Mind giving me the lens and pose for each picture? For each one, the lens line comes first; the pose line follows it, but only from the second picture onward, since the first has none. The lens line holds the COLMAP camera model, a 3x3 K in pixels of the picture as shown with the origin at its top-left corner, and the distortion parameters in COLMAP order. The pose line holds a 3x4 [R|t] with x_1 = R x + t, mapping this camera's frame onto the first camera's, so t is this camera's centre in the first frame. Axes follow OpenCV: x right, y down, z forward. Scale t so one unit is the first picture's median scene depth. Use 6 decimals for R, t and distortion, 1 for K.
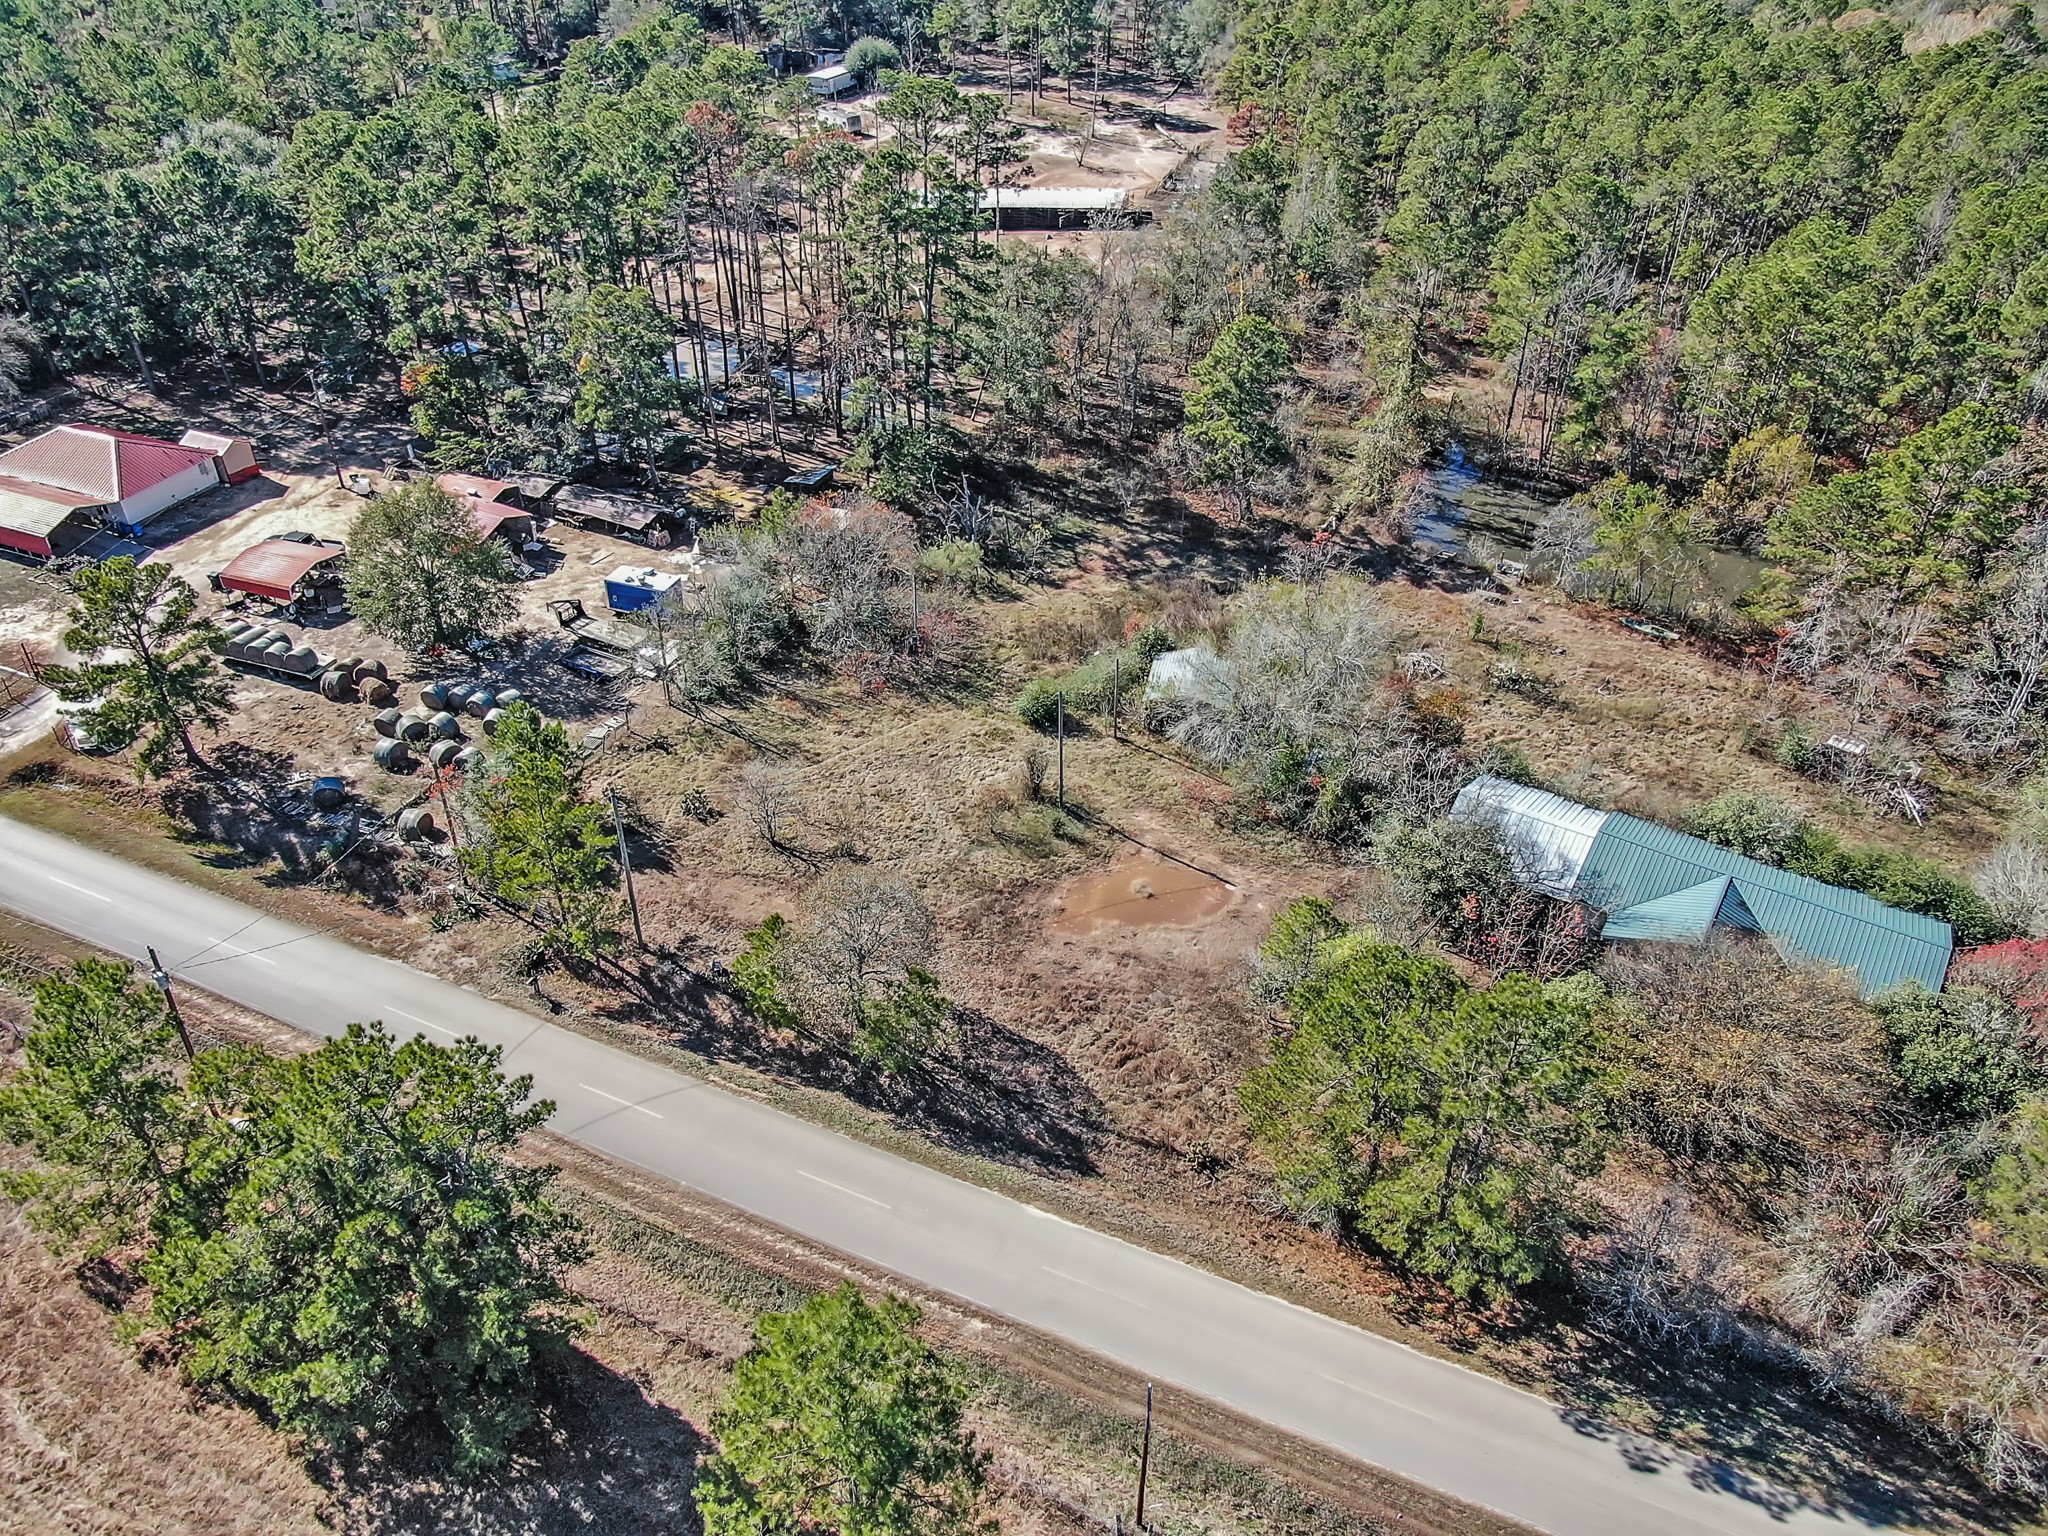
lens RADIAL K [[1434.9, 0, 1026.3], [0, 1434.9, 768.2], [0, 0, 1]] dist [-0.004958, -0.003591]
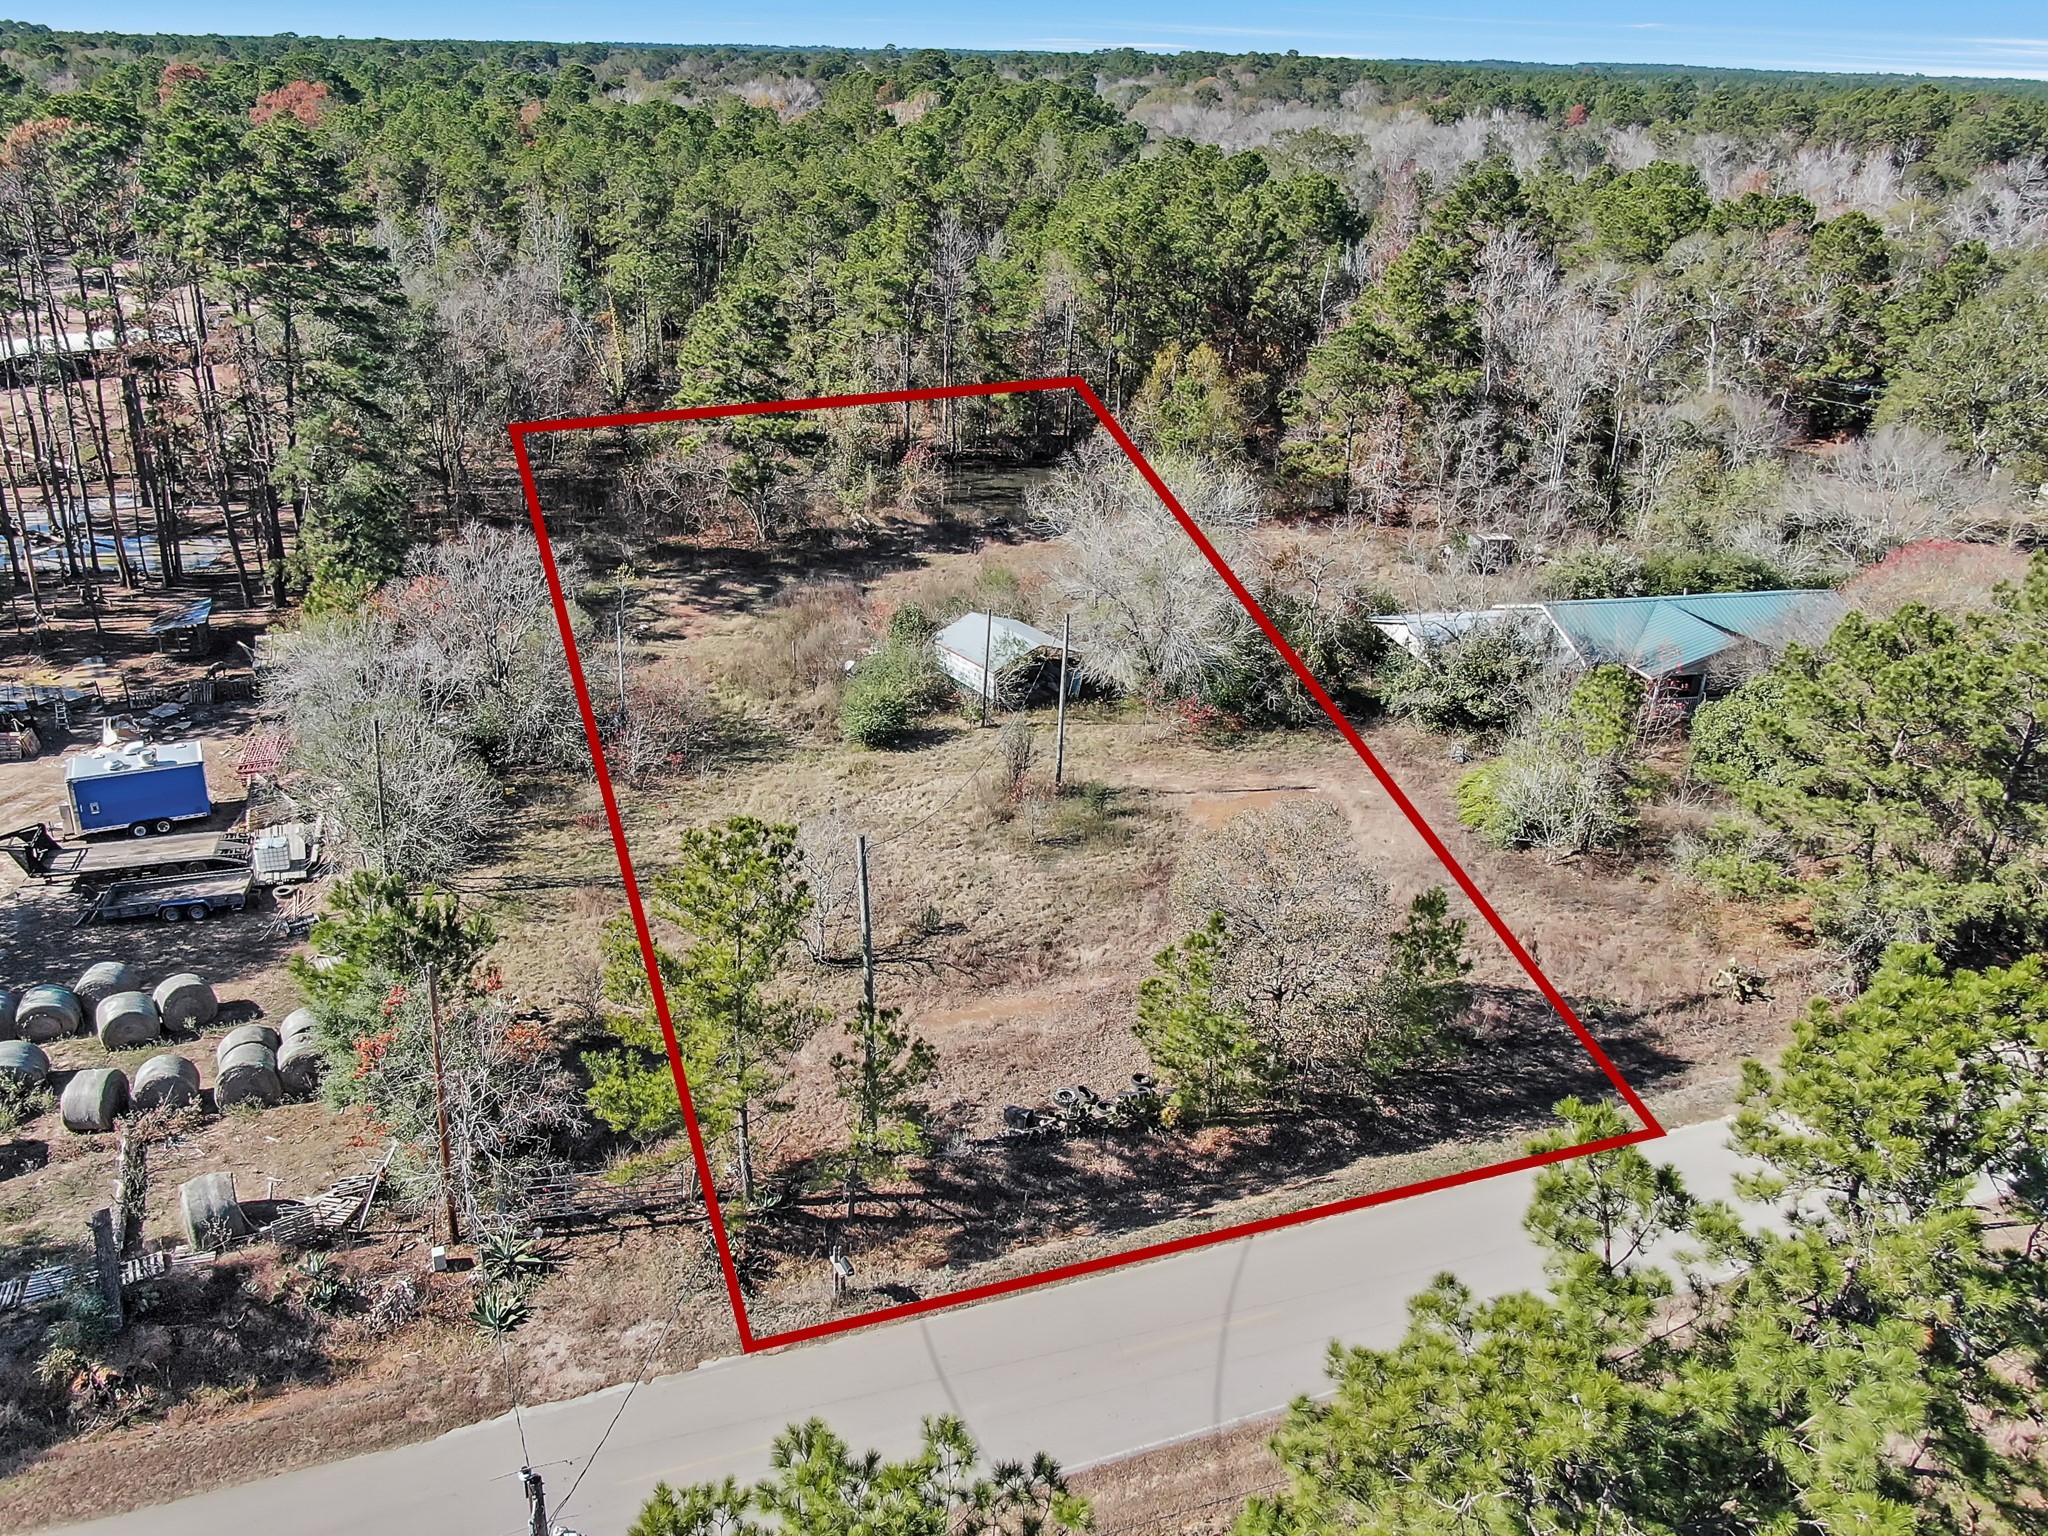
lens RADIAL K [[1434.9, 0, 1024.4], [0, 1434.9, 768.8], [0, 0, 1]] dist [-0.004958, -0.003591]
pose [[0.723012, -0.300758, 0.621931, -0.505563], [0.380964, 0.924580, 0.004234, 0.005886], [-0.576299, 0.233872, 0.783061, 0.475306]]
